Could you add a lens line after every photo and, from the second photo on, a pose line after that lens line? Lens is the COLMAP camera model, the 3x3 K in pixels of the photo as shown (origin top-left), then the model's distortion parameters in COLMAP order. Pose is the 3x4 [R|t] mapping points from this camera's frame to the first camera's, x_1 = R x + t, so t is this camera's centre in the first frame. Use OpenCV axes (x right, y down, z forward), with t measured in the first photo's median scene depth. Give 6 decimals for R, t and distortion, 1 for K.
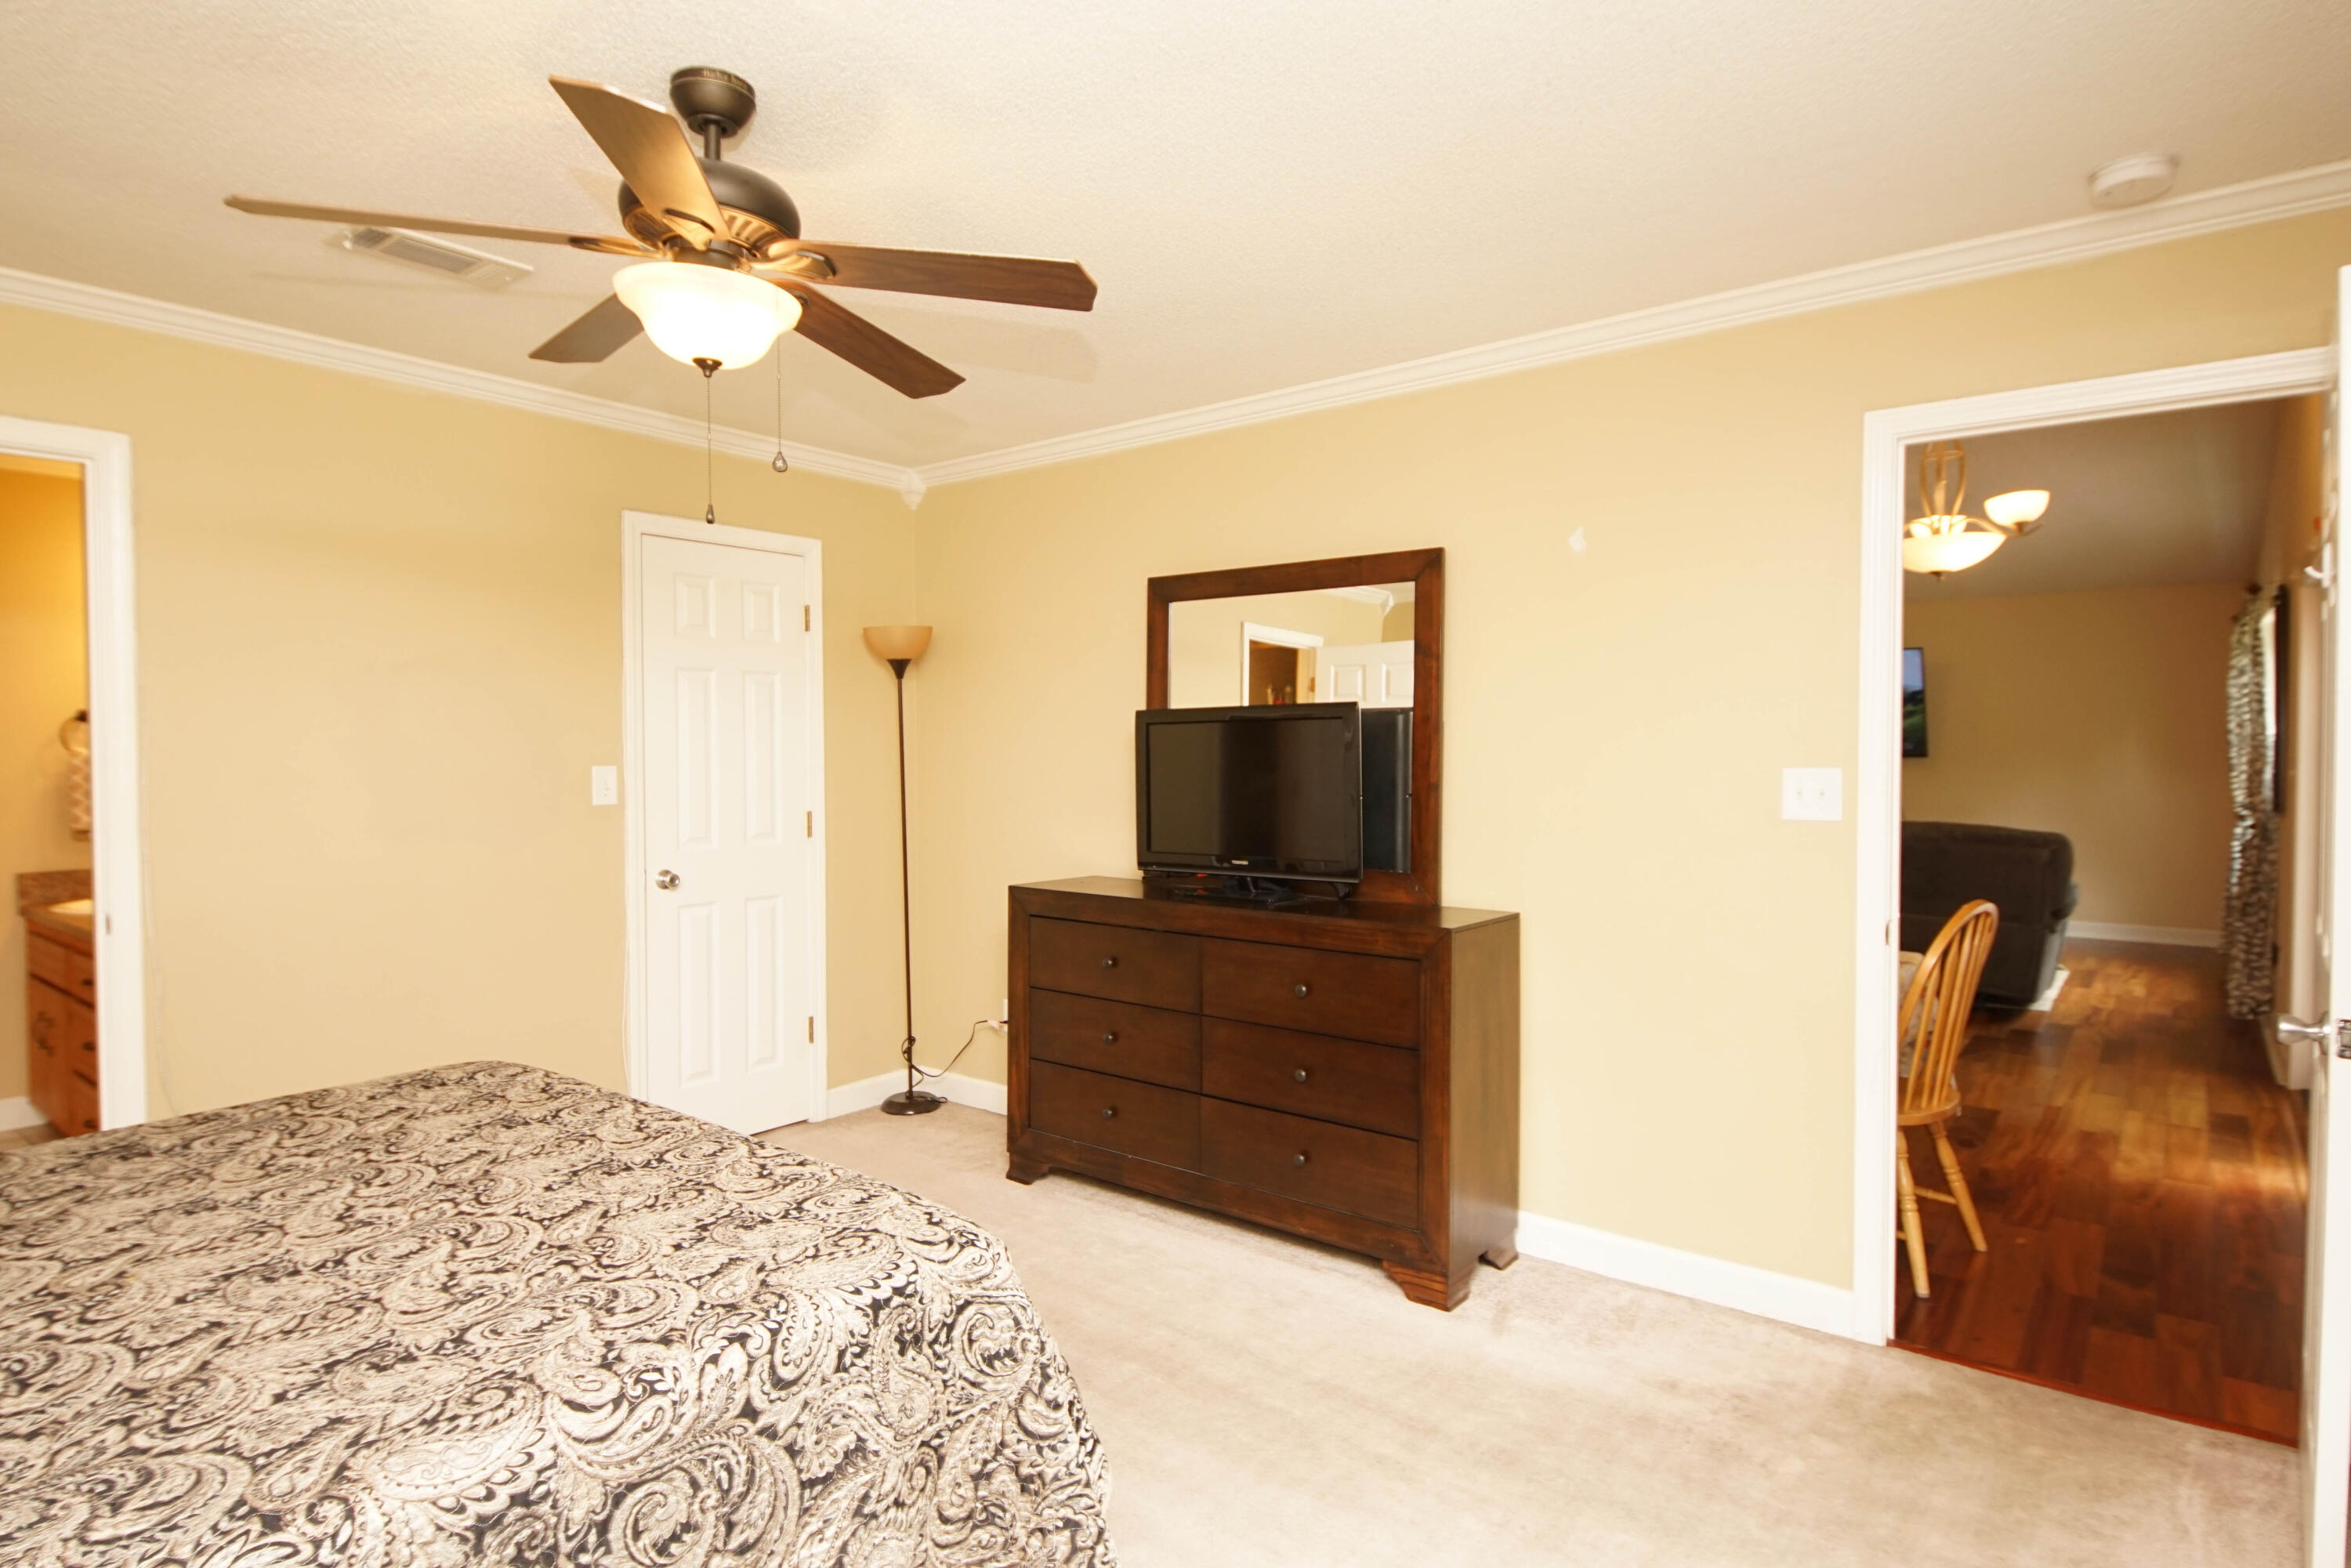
lens RADIAL K [[1232.9, 0, 1177.7], [0, 1232.9, 762.4], [0, 0, 1]] dist [0.038563, -0.031976]
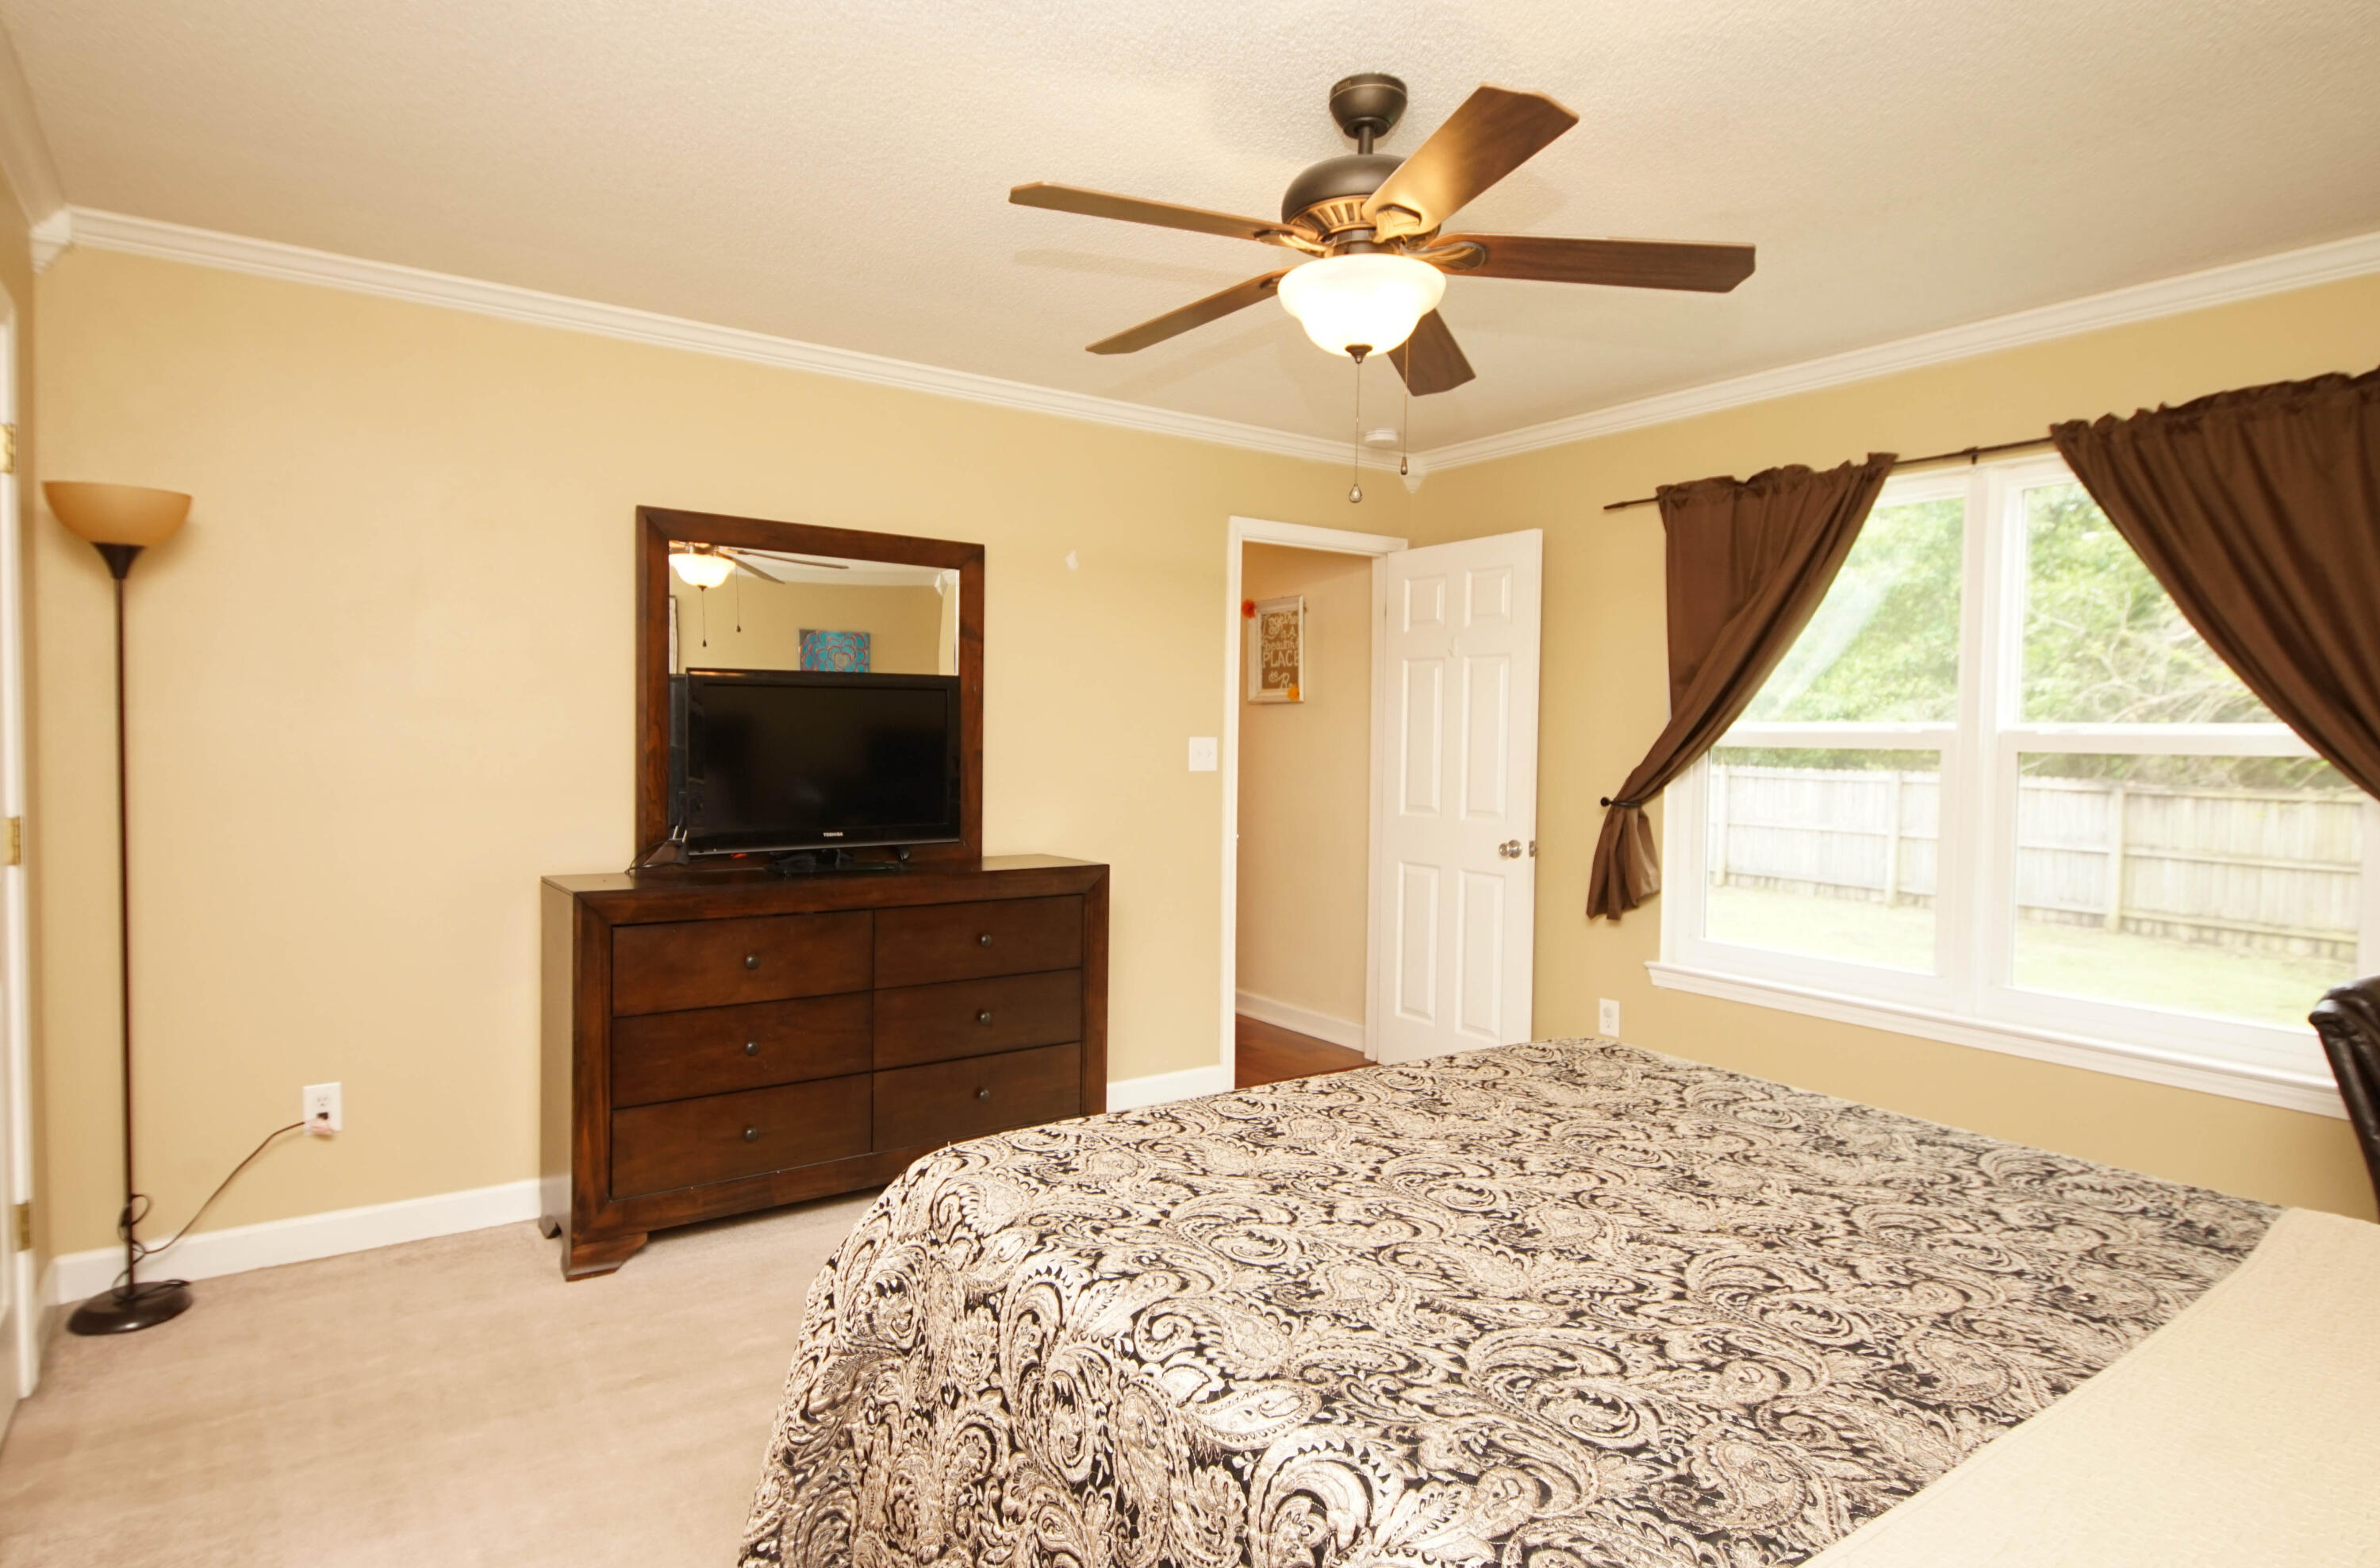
lens RADIAL K [[1265.4, 0, 1190.0], [0, 1265.4, 784.0], [0, 0, 1]] dist [0.002424, -0.013767]
pose [[0.294186, -0.024849, 0.955425, -0.849384], [0.001370, 0.999672, 0.025578, 0.017471], [-0.955747, -0.006216, 0.294124, 0.469369]]
